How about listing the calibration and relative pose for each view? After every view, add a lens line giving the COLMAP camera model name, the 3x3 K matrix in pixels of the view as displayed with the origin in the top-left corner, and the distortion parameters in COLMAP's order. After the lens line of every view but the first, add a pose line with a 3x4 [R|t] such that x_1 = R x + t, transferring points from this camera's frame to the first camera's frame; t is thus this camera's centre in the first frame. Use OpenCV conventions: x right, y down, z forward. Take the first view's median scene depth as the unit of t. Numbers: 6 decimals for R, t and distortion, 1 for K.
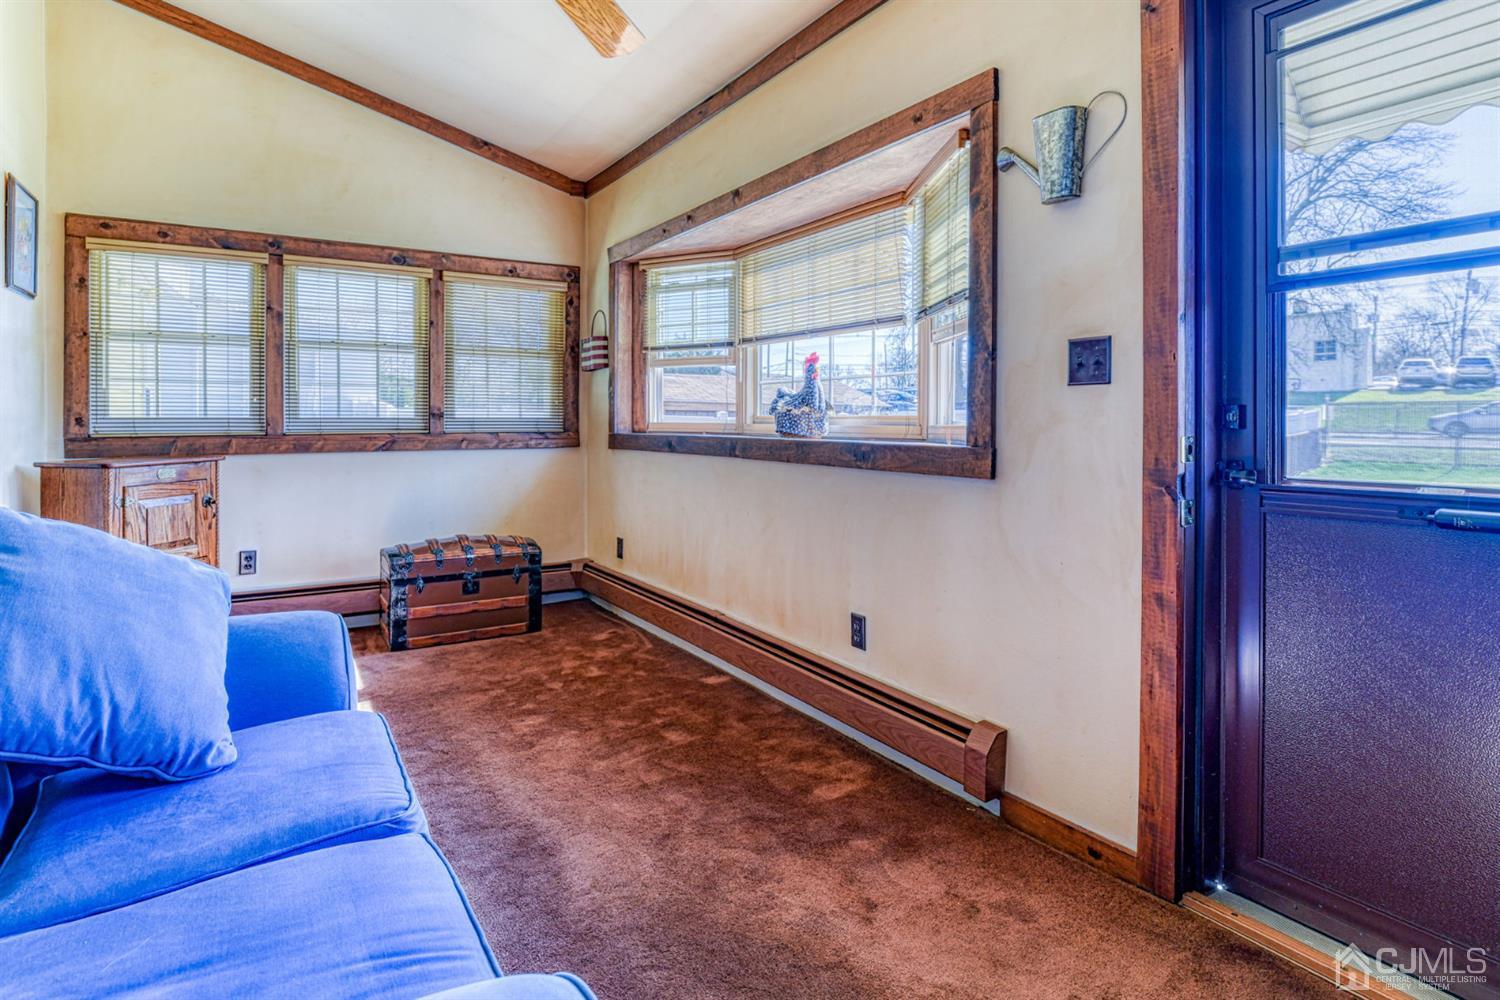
lens RADIAL K [[794.0, 0, 741.3], [0, 794.0, 432.6], [0, 0, 1]] dist [-0.014656, 0.000810]
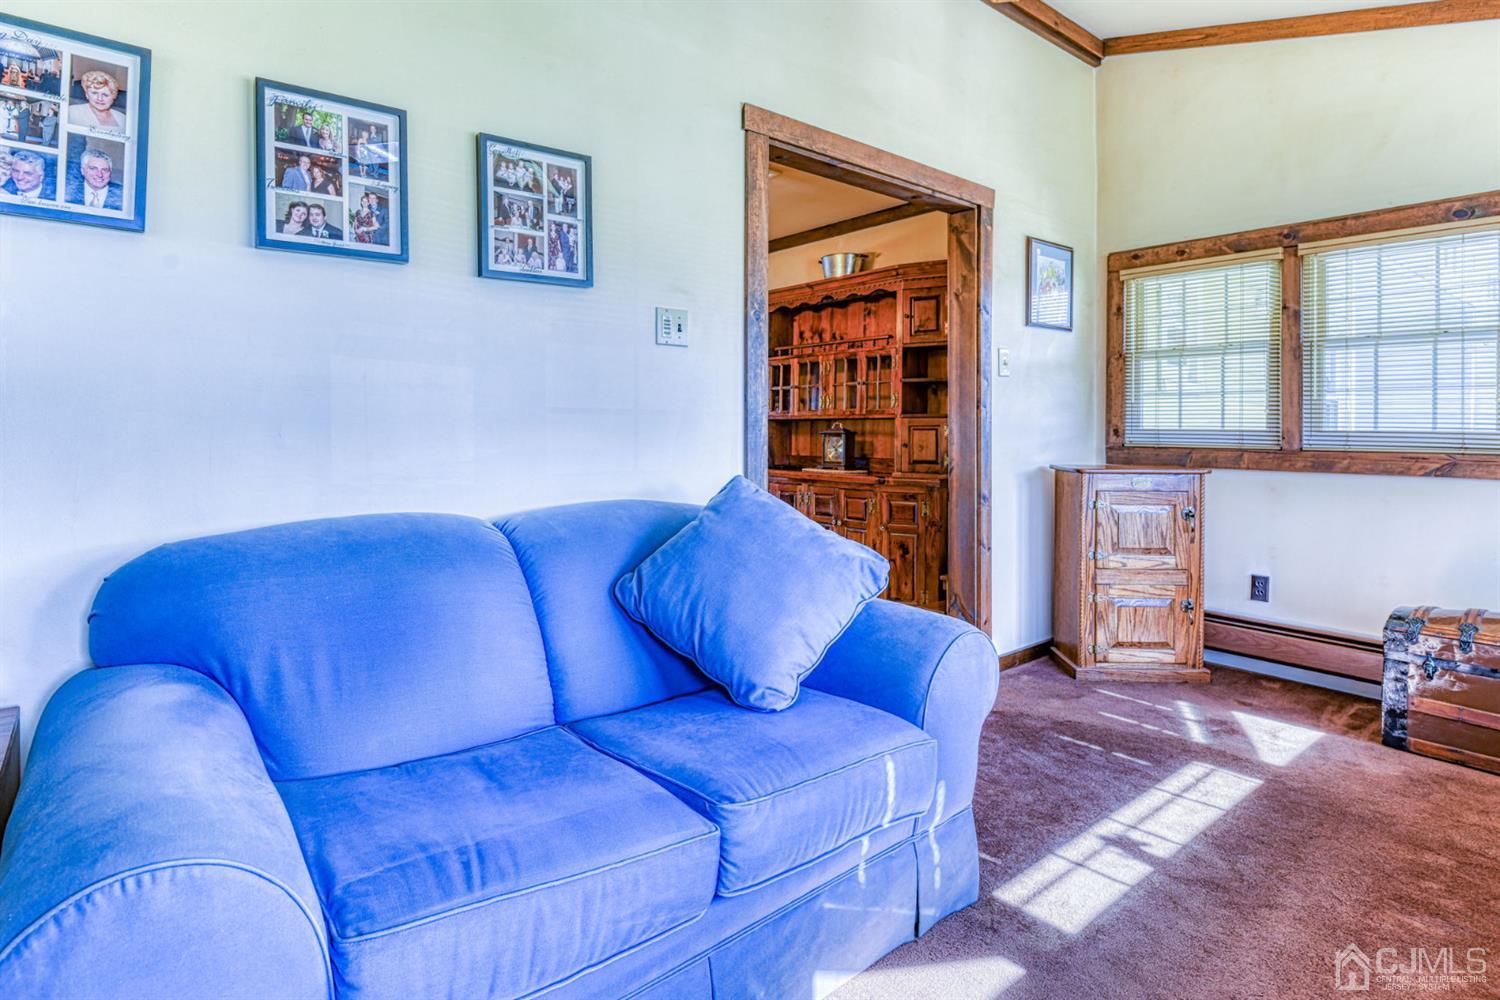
lens RADIAL K [[794.0, 0, 773.1], [0, 794.0, 422.9], [0, 0, 1]] dist [-0.014656, 0.000810]
pose [[0.126359, -0.003516, -0.991978, 0.228104], [-0.028505, 0.999568, -0.007173, -0.004909], [0.991575, 0.029183, 0.126205, 0.340725]]
